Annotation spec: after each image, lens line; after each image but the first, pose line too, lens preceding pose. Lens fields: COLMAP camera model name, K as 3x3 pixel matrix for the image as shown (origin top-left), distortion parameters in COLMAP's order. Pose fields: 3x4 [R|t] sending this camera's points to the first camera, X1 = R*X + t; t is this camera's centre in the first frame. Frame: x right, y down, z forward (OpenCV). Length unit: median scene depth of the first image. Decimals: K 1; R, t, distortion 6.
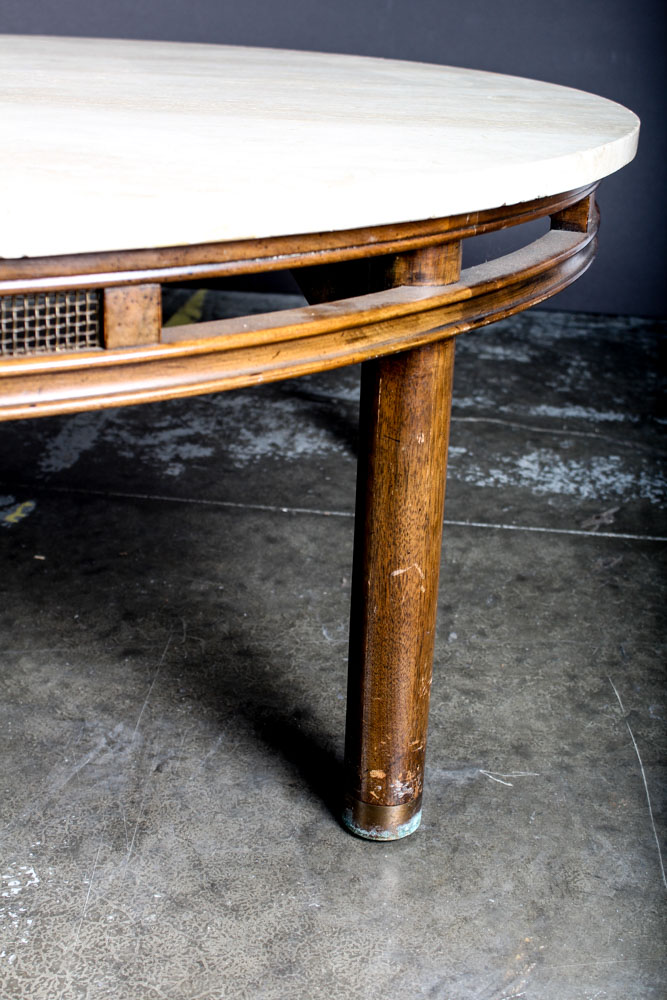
lens RADIAL K [[1280.2, 0, 335.8], [0, 1280.2, 492.6], [0, 0, 1]] dist [-0.067494, 0.000000]
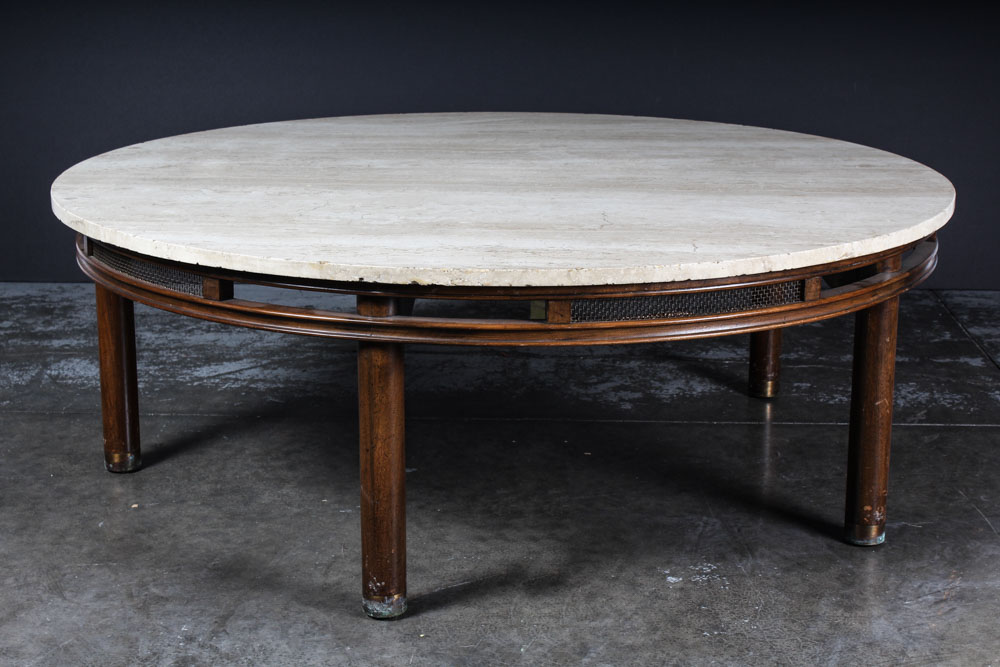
lens RADIAL K [[1828.4, 0, 496.4], [0, 1828.4, 330.2], [0, 0, 1]] dist [0.029081, 0.000000]
pose [[0.994098, -0.055064, 0.093469, -0.608736], [0.066924, 0.989395, -0.128915, 0.205492], [-0.085379, 0.134409, 0.987241, -1.406428]]
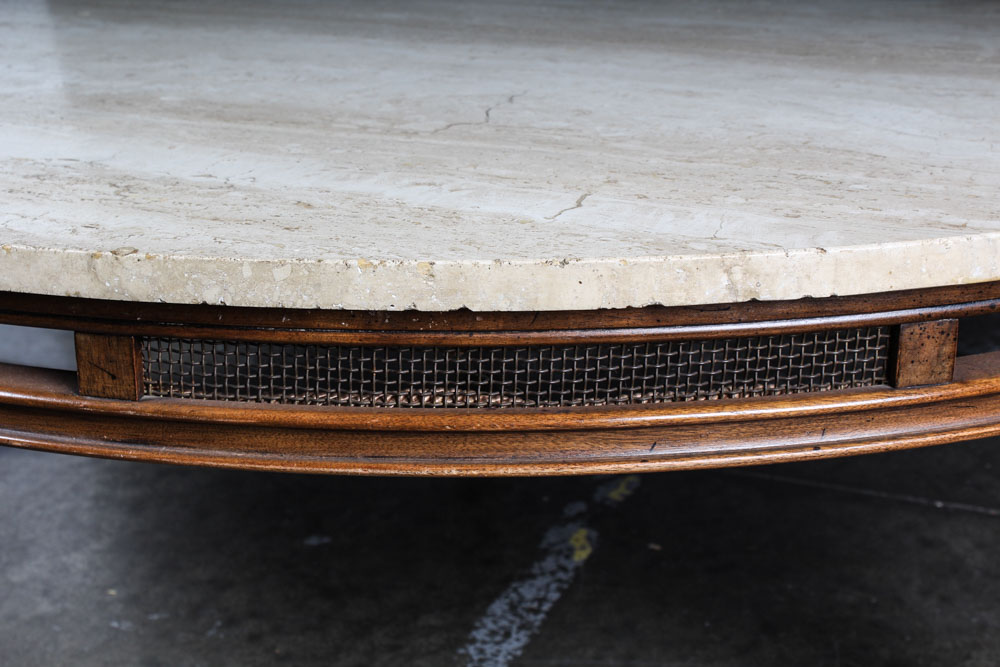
lens RADIAL K [[1607.9, 0, 494.2], [0, 1607.9, 332.2], [0, 0, 1]] dist [0.018374, 0.000000]
pose [[0.971246, 0.042129, -0.234323, -0.097472], [-0.053920, 0.997569, -0.044142, -0.043876], [0.231894, 0.055508, 0.971156, -0.097004]]
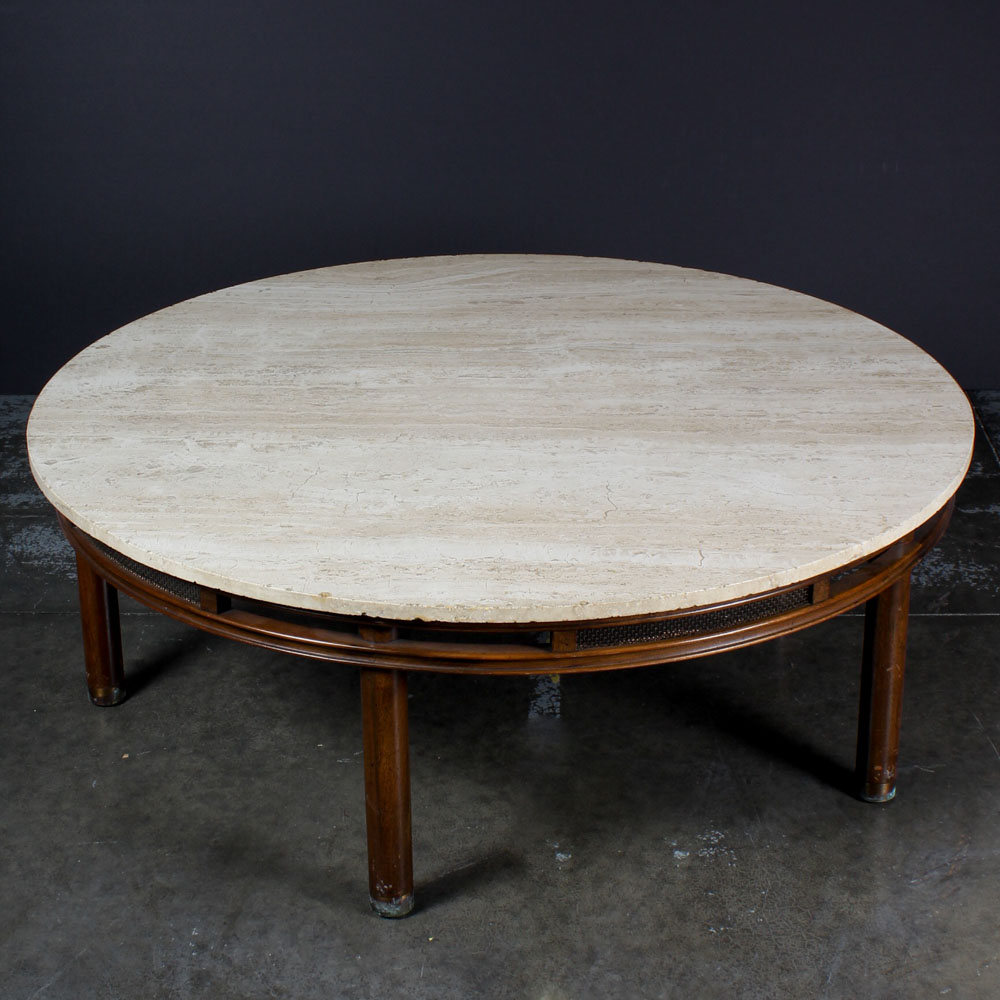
lens RADIAL K [[2256.8, 0, 473.4], [0, 2256.8, 447.3], [0, 0, 1]] dist [-0.090551, 0.000000]
pose [[0.992835, -0.083811, 0.085178, -0.638989], [0.083140, 0.996473, 0.011396, -0.279948], [-0.085832, -0.004233, 0.996301, -1.837343]]
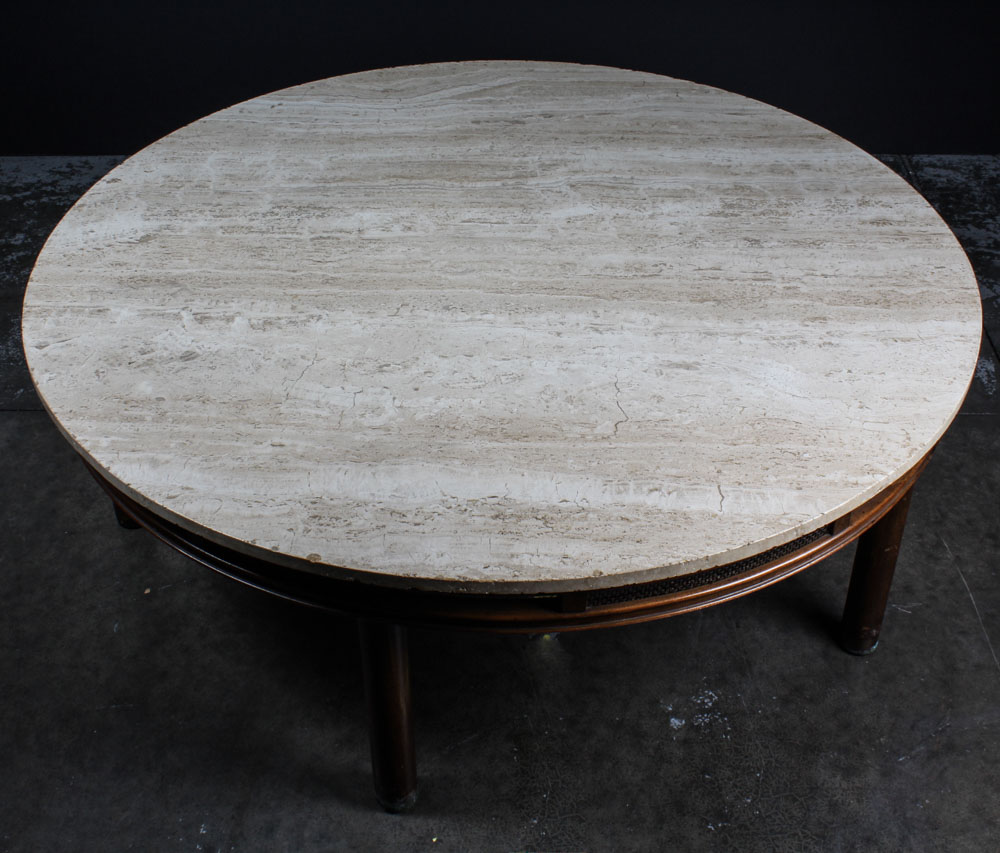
lens RADIAL K [[1422.6, 0, 502.3], [0, 1422.6, 398.8], [0, 0, 1]] dist [-0.105556, 0.000000]
pose [[0.991552, -0.102708, 0.079214, -0.521953], [0.078909, 0.962363, 0.260058, -0.586801], [-0.102942, -0.251611, 0.962338, -0.793299]]
